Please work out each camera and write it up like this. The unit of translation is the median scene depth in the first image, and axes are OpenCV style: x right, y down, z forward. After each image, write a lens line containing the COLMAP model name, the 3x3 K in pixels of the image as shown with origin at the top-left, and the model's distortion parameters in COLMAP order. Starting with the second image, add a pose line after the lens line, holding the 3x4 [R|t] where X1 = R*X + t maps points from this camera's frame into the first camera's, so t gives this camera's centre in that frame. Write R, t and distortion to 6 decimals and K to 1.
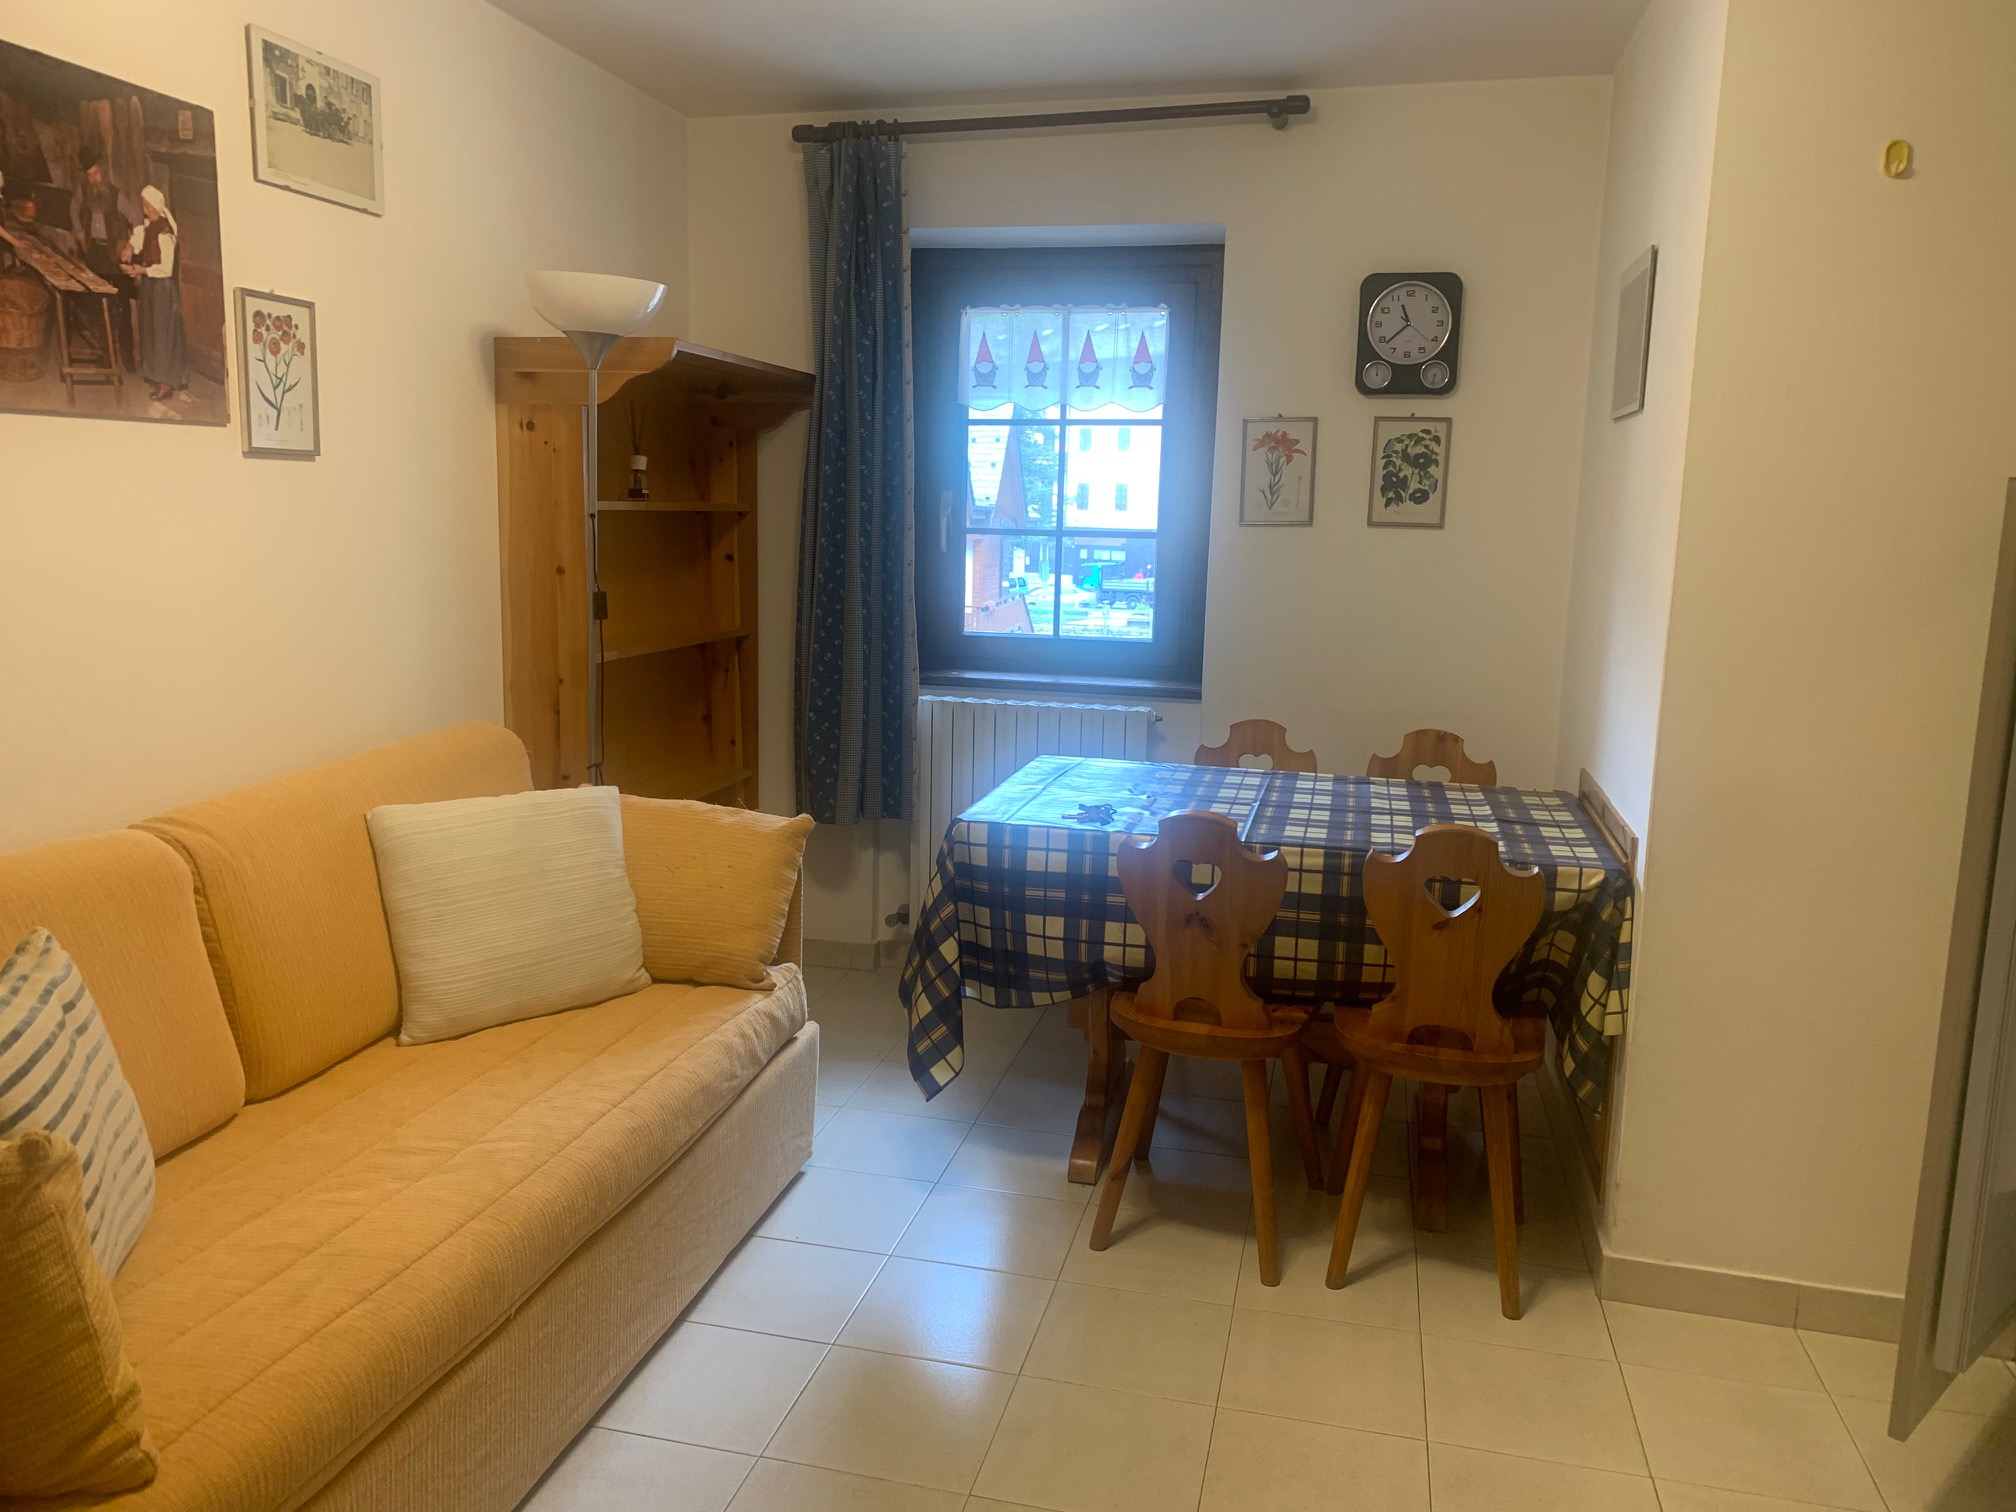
lens RADIAL K [[1473.2, 0, 1008.0], [0, 1473.2, 756.0], [0, 0, 1]] dist [0.002330, -0.131796]
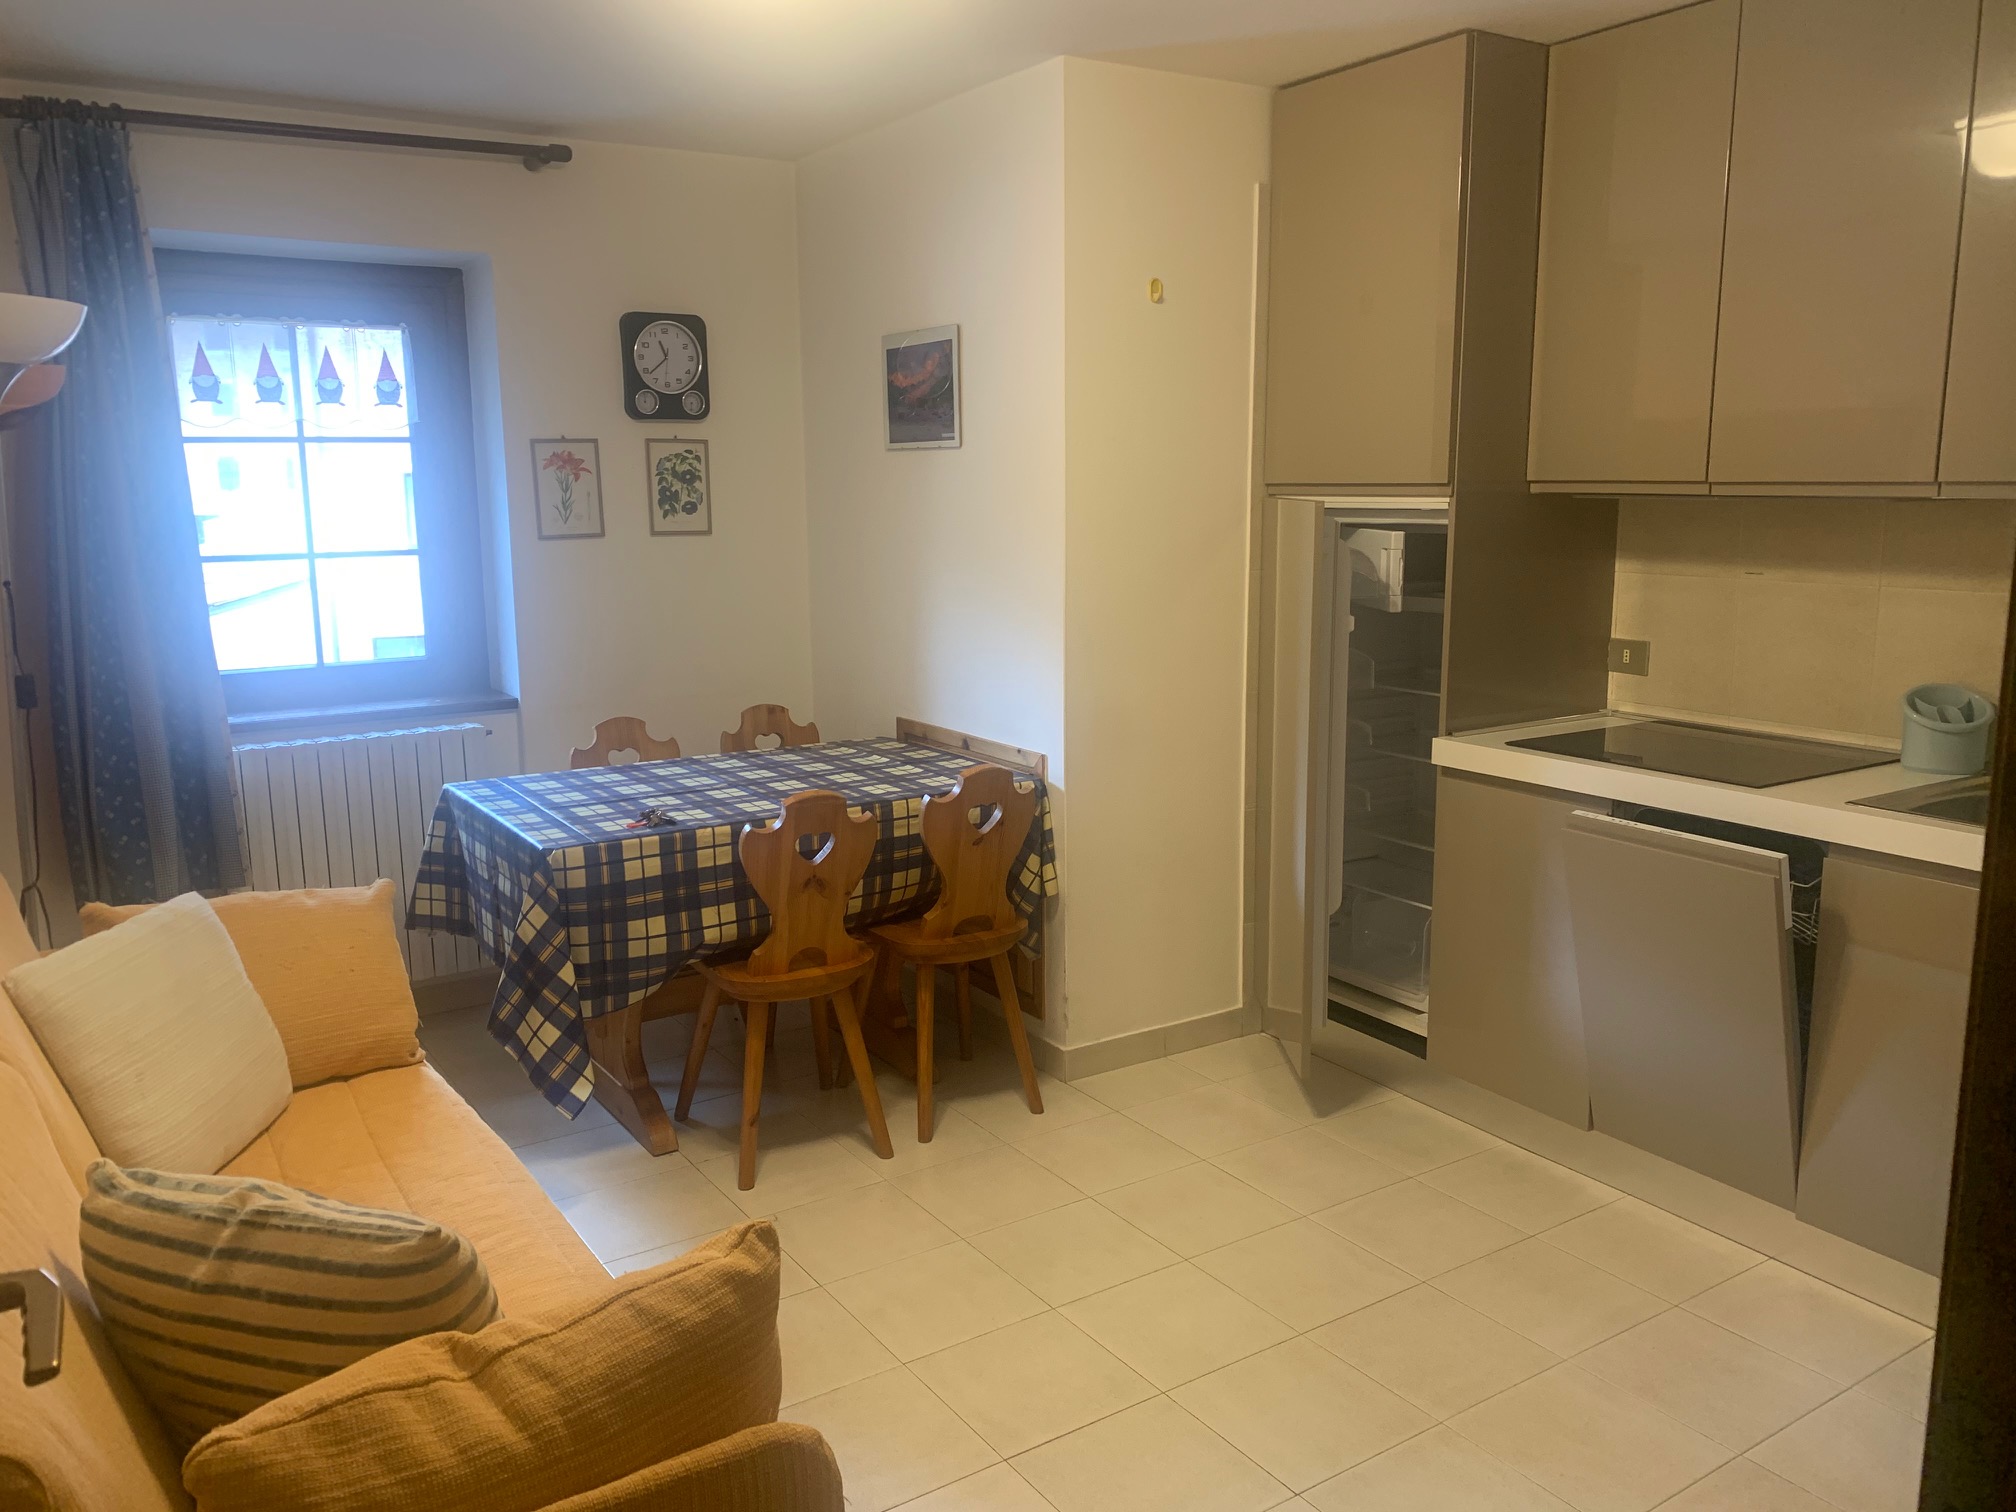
lens RADIAL K [[1540.8, 0, 1008.0], [0, 1540.8, 756.0], [0, 0, 1]] dist [-0.077943, -0.006472]
pose [[0.619874, -0.159579, 0.768304, -0.522692], [0.139411, 0.985924, 0.092301, -0.060879], [-0.772218, 0.049895, 0.633396, 0.056365]]
